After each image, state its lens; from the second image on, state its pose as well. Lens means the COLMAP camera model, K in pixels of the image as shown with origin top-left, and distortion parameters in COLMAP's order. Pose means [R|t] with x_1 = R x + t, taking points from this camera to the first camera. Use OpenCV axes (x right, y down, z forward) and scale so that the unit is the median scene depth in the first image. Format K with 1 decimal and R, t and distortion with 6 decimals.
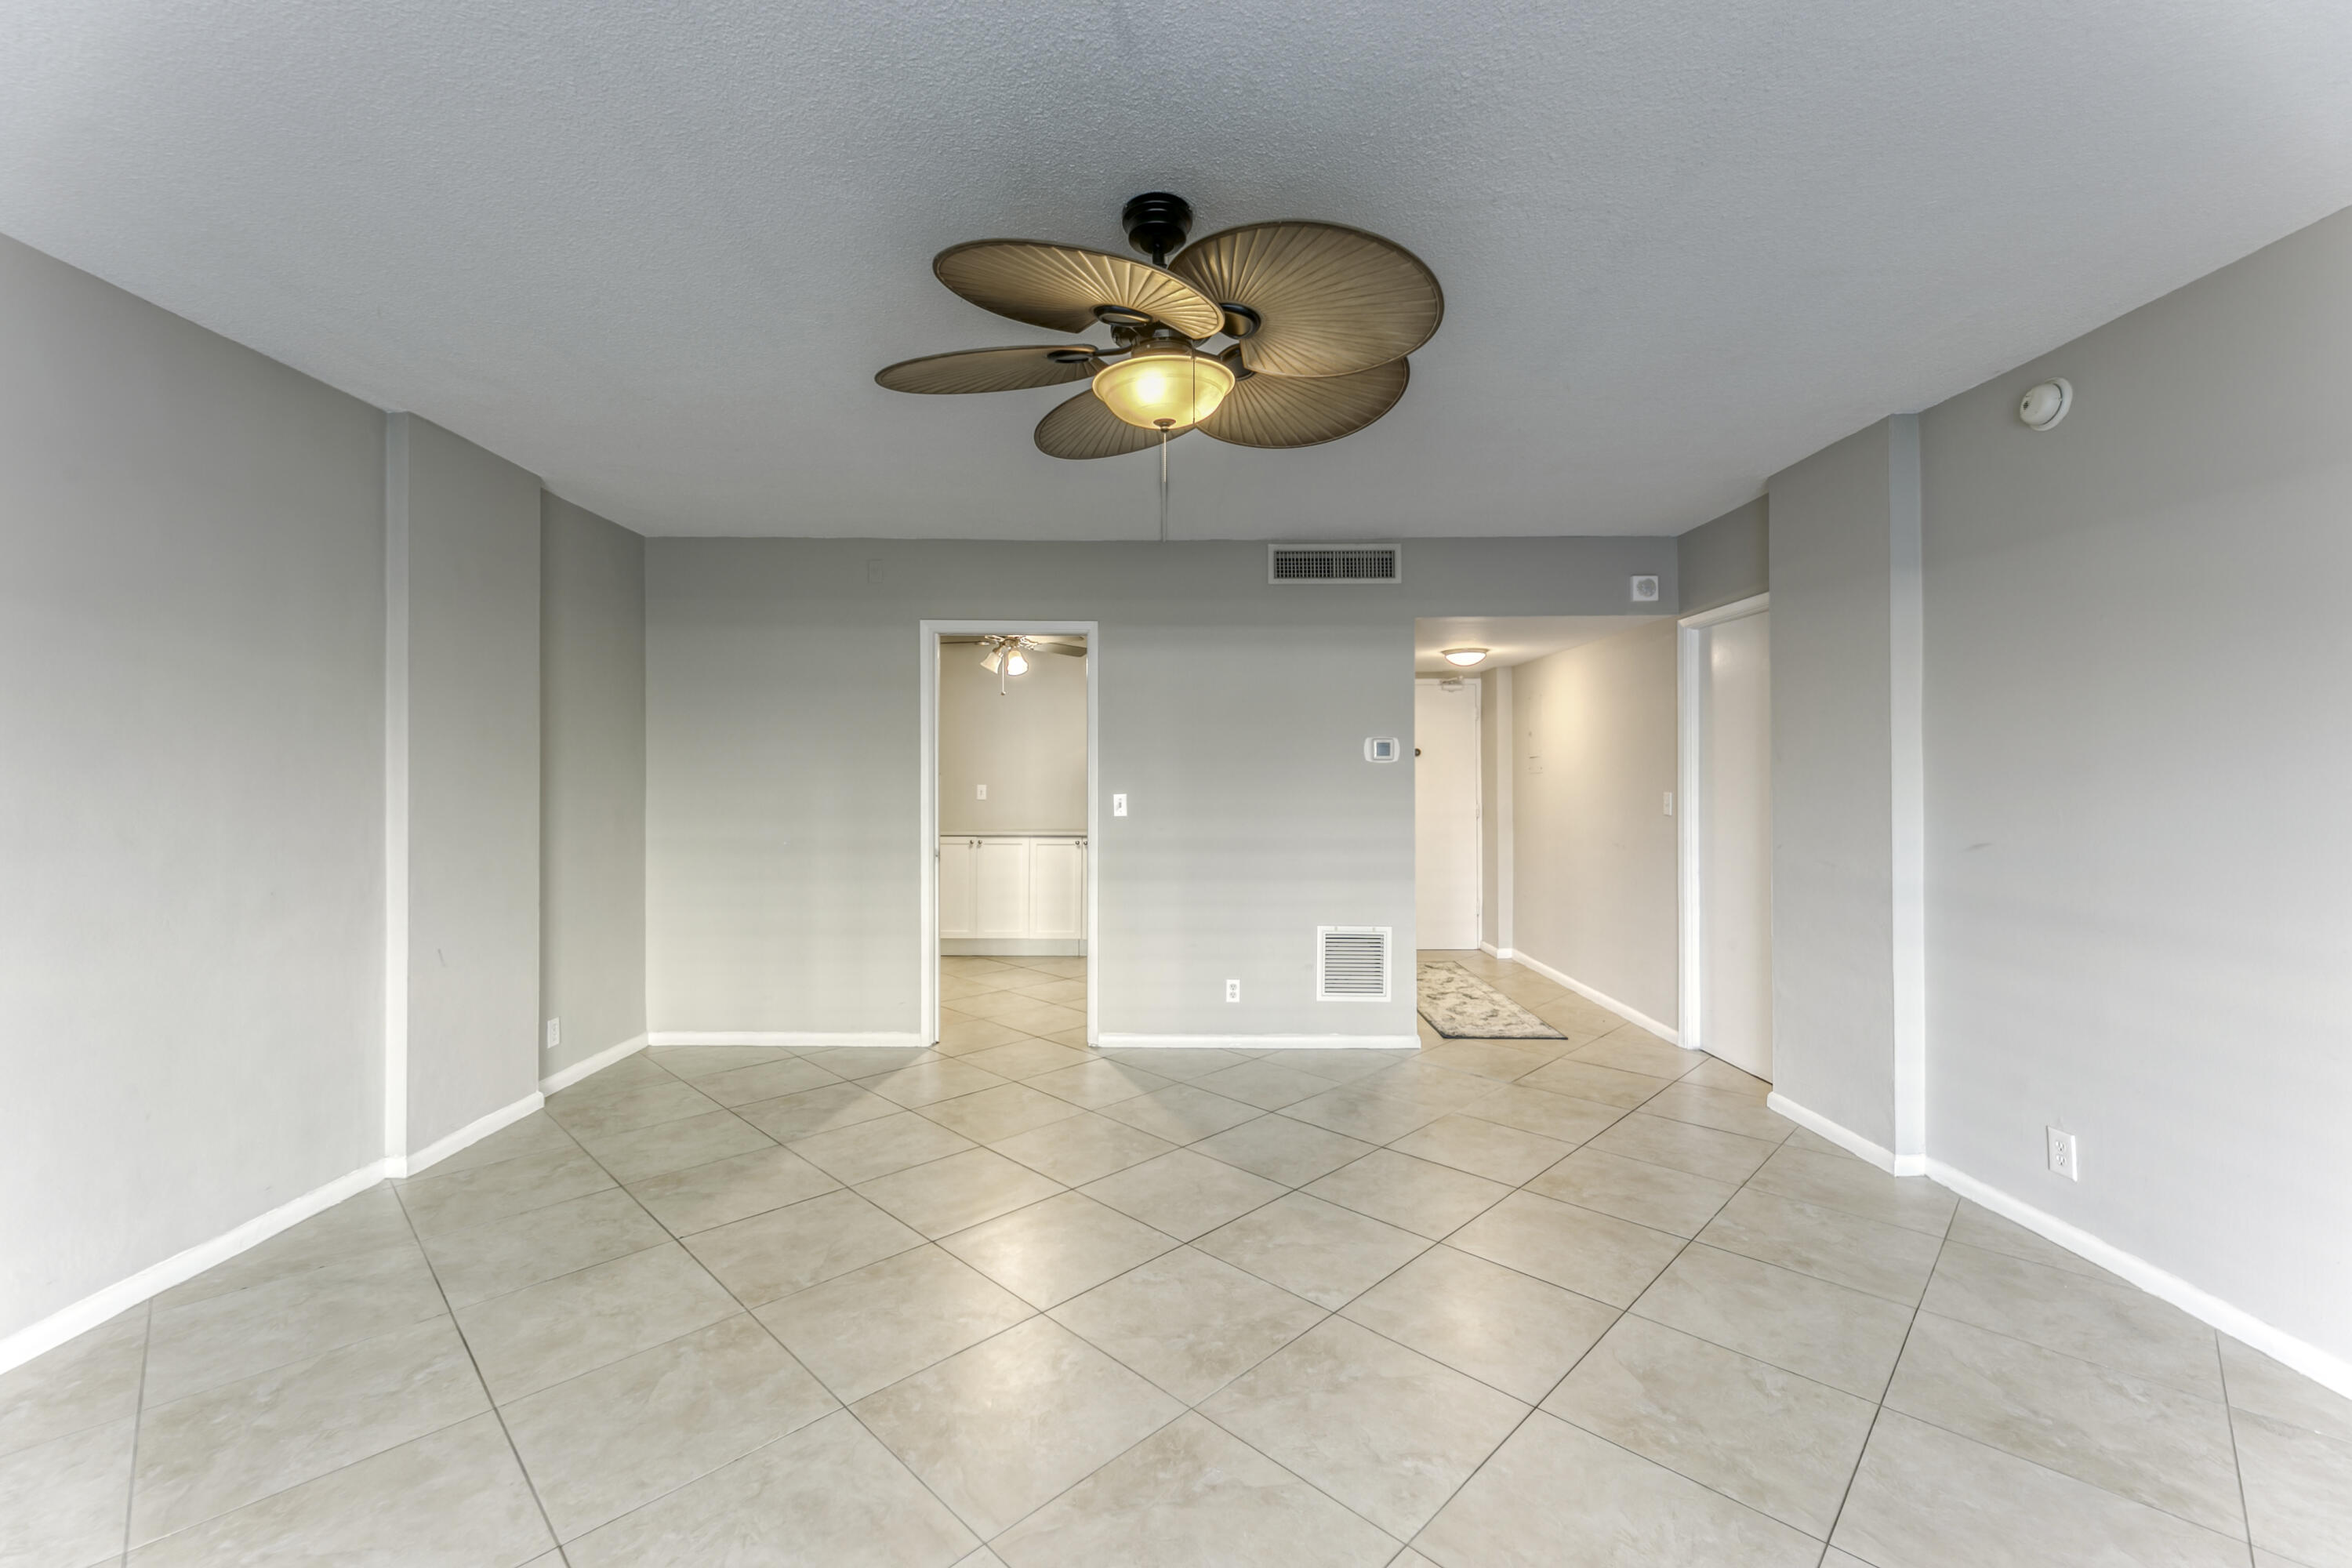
lens RADIAL K [[951.8, 0, 1178.6], [0, 951.8, 779.1], [0, 0, 1]] dist [0.007502, 0.000872]
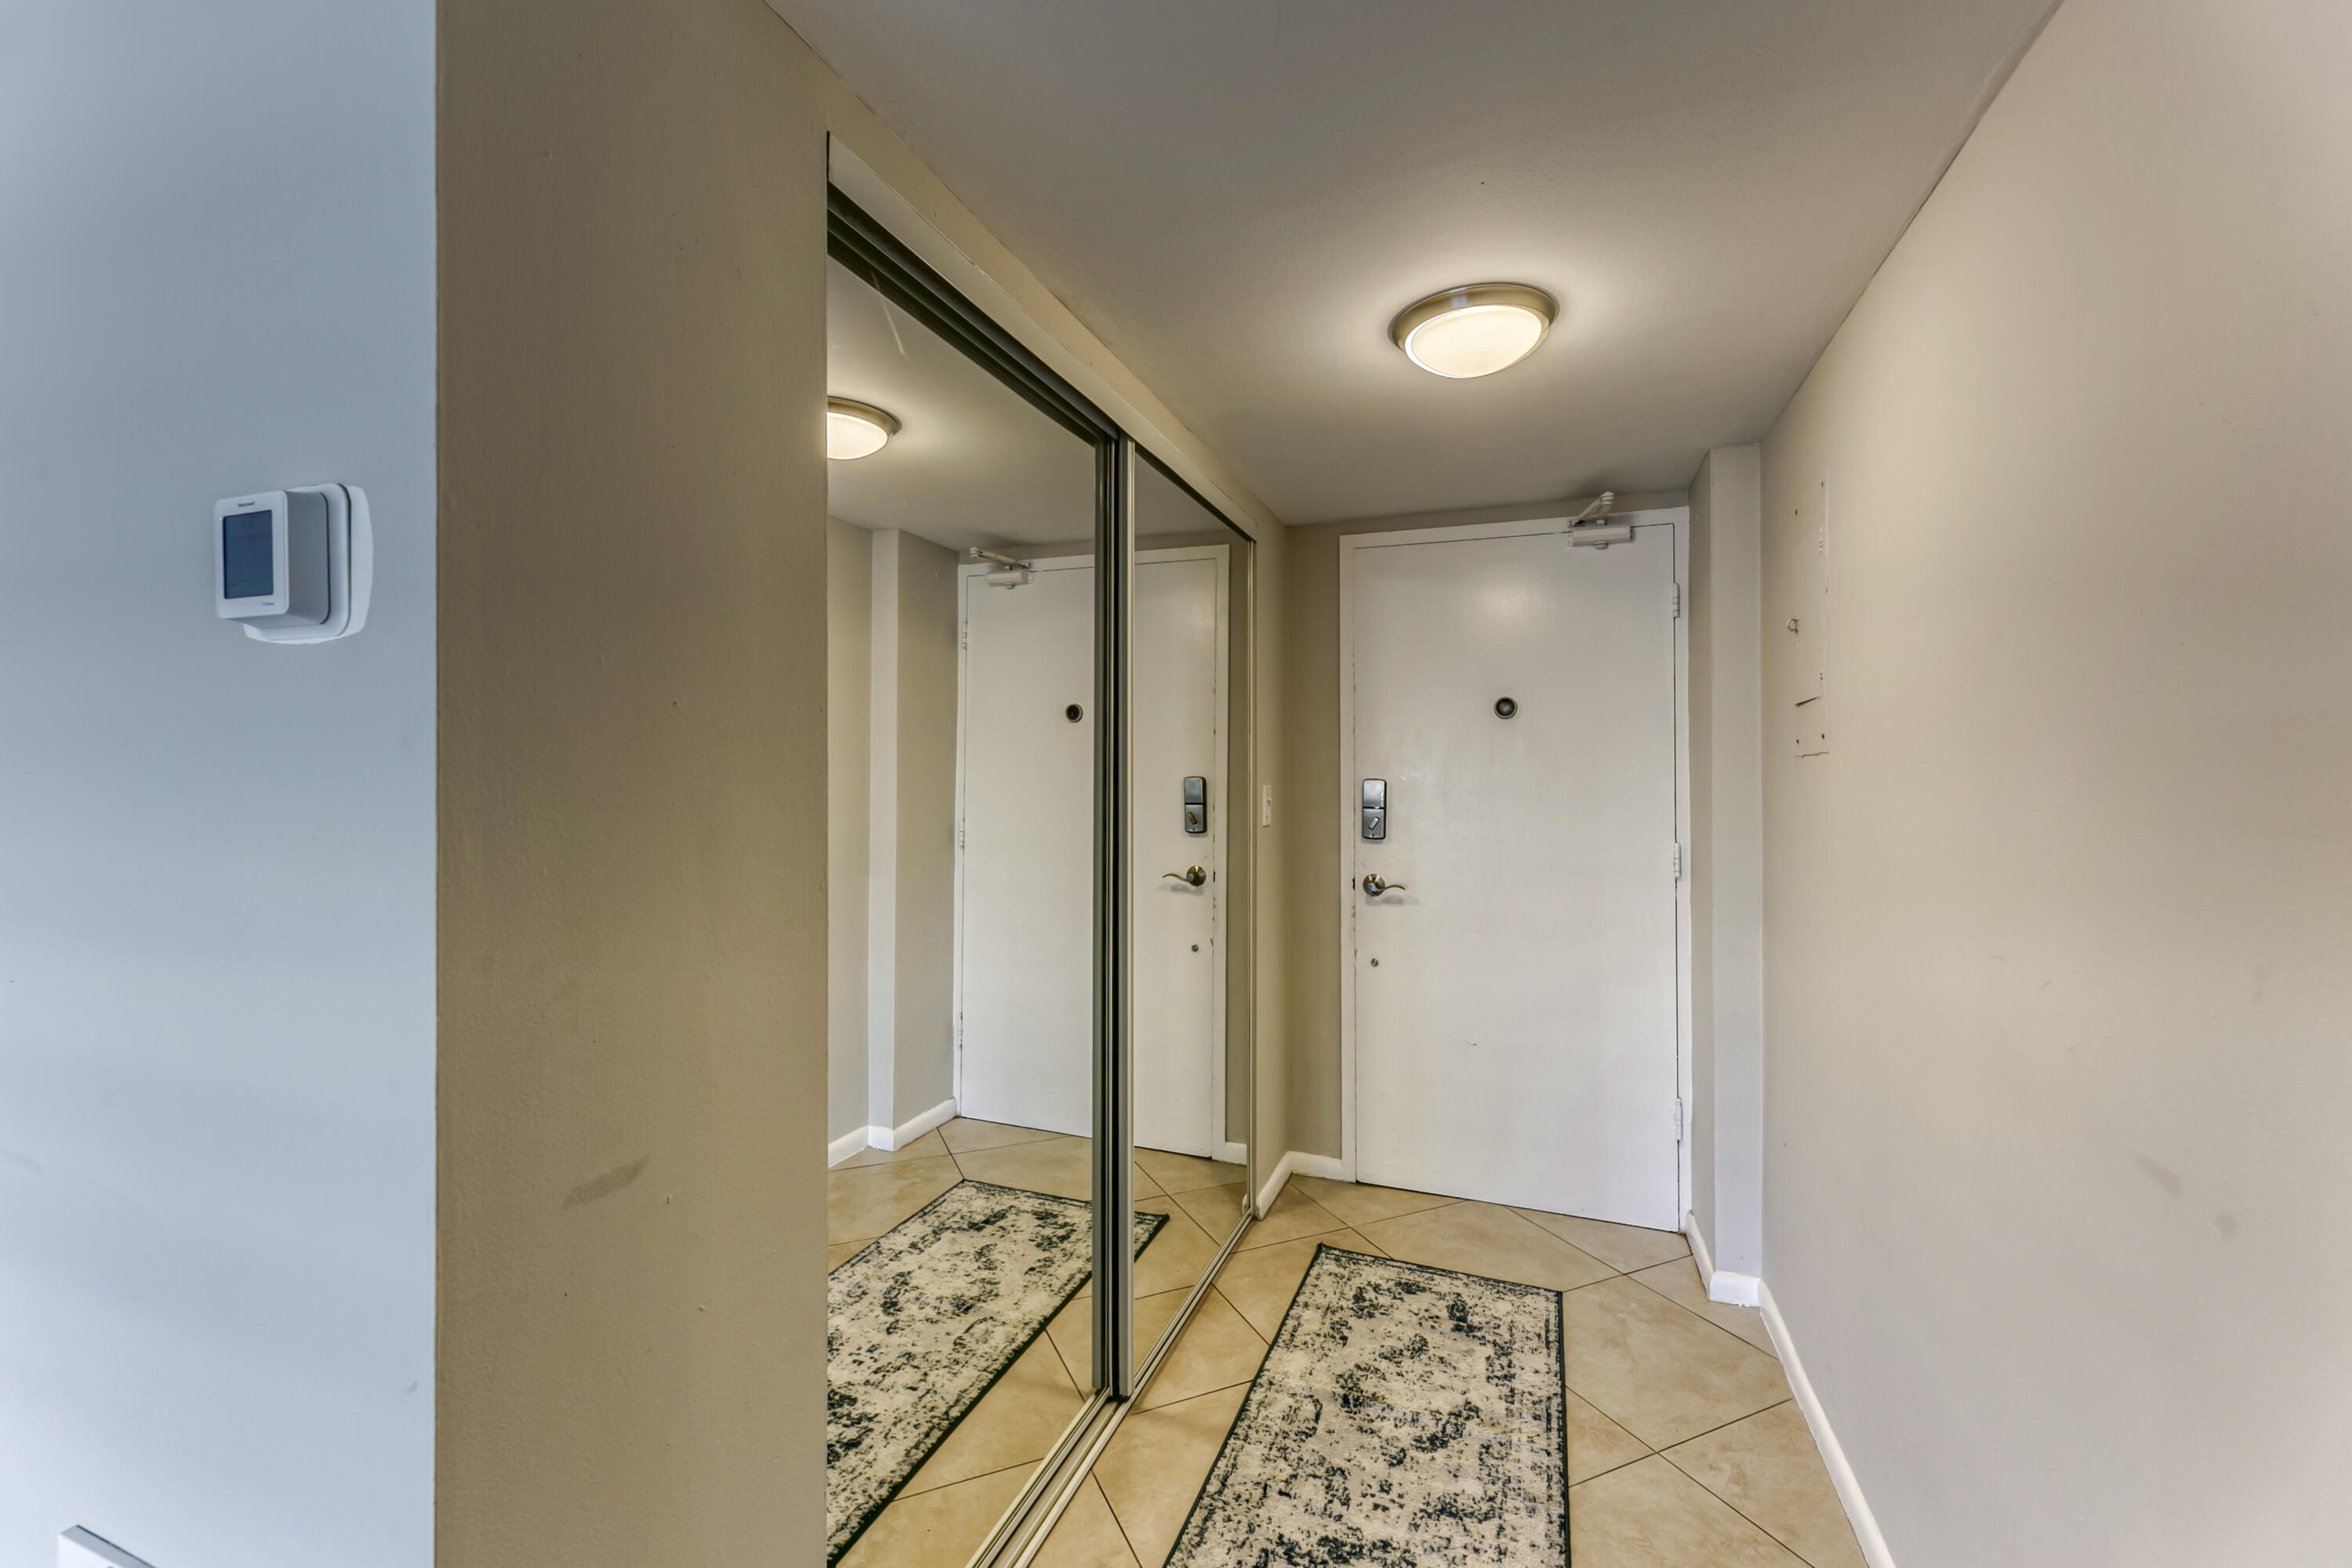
lens RADIAL K [[953.9, 0, 1176.5], [0, 953.9, 776.9], [0, 0, 1]] dist [0.015452, 0.000161]
pose [[0.935005, 0.004112, -0.354611, 0.418965], [-0.004838, 0.999988, -0.001162, 0.003398], [0.354602, 0.002802, 0.935013, 0.917957]]
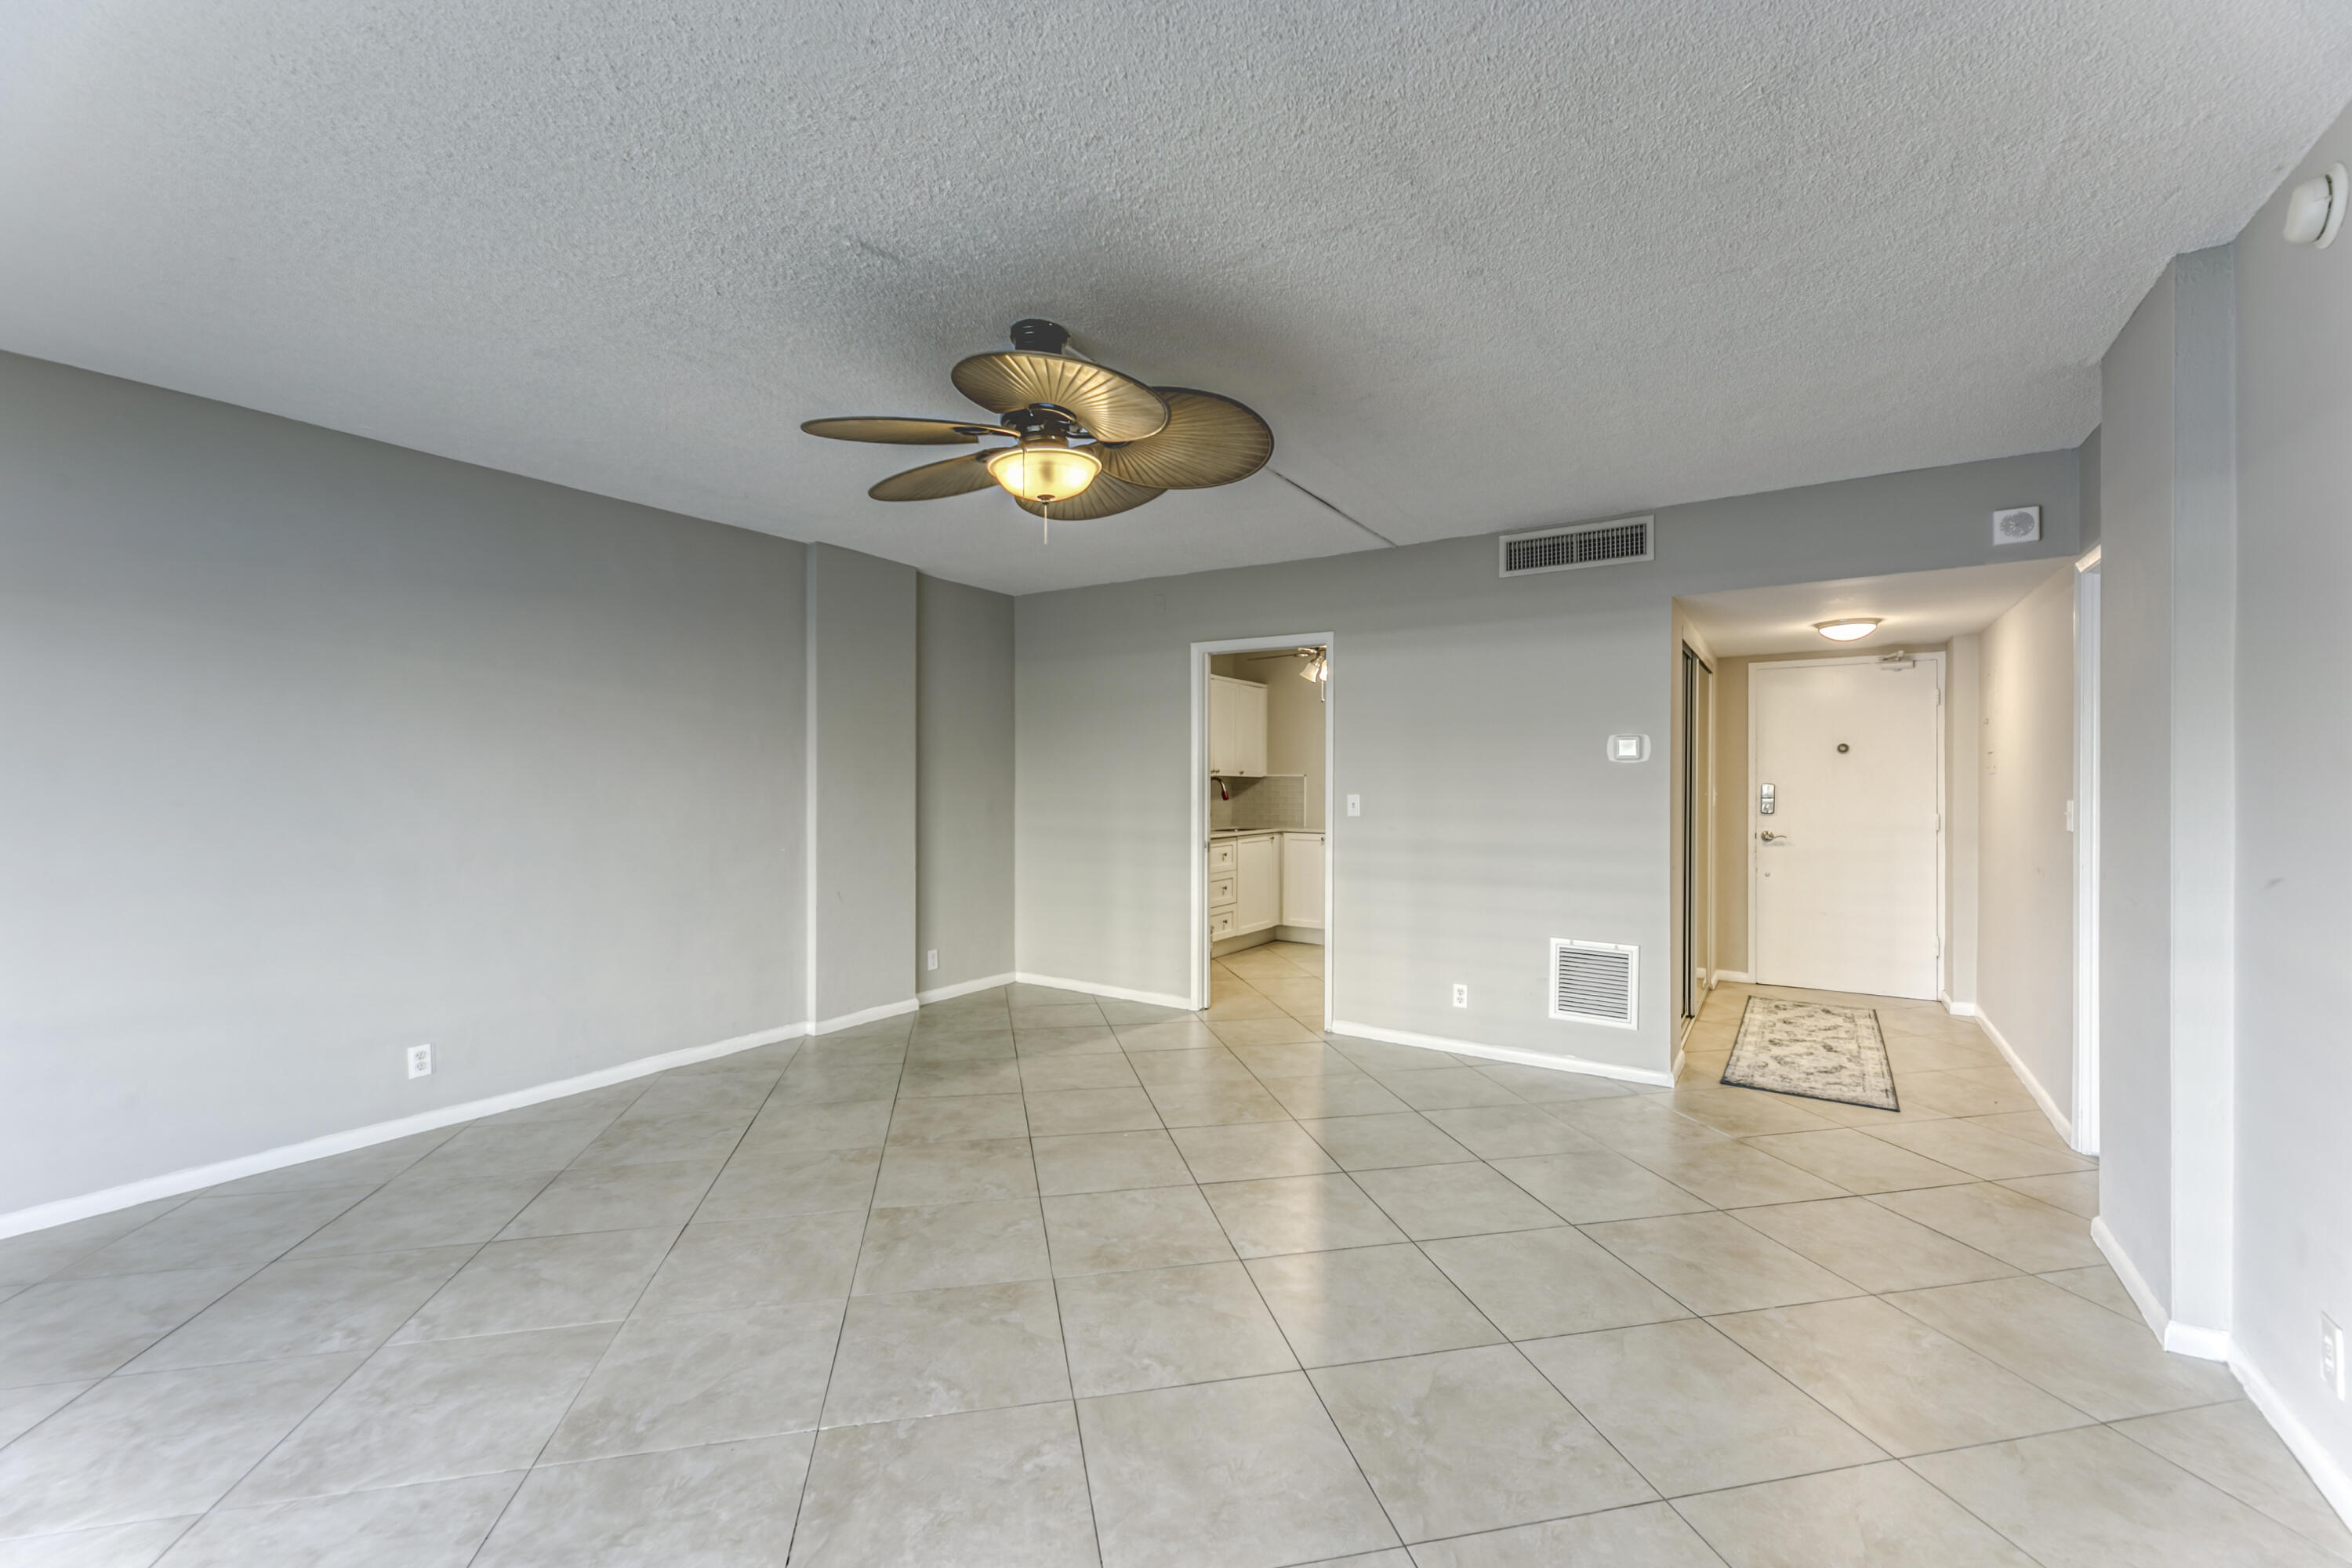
lens RADIAL K [[958.2, 0, 1184.8], [0, 958.2, 788.6], [0, 0, 1]] dist [0.007937, 0.000171]
pose [[0.839901, 0.006551, -0.542700, 0.356566], [-0.001882, 0.999956, 0.009158, -0.000450], [0.542737, -0.006671, 0.839877, 0.013403]]
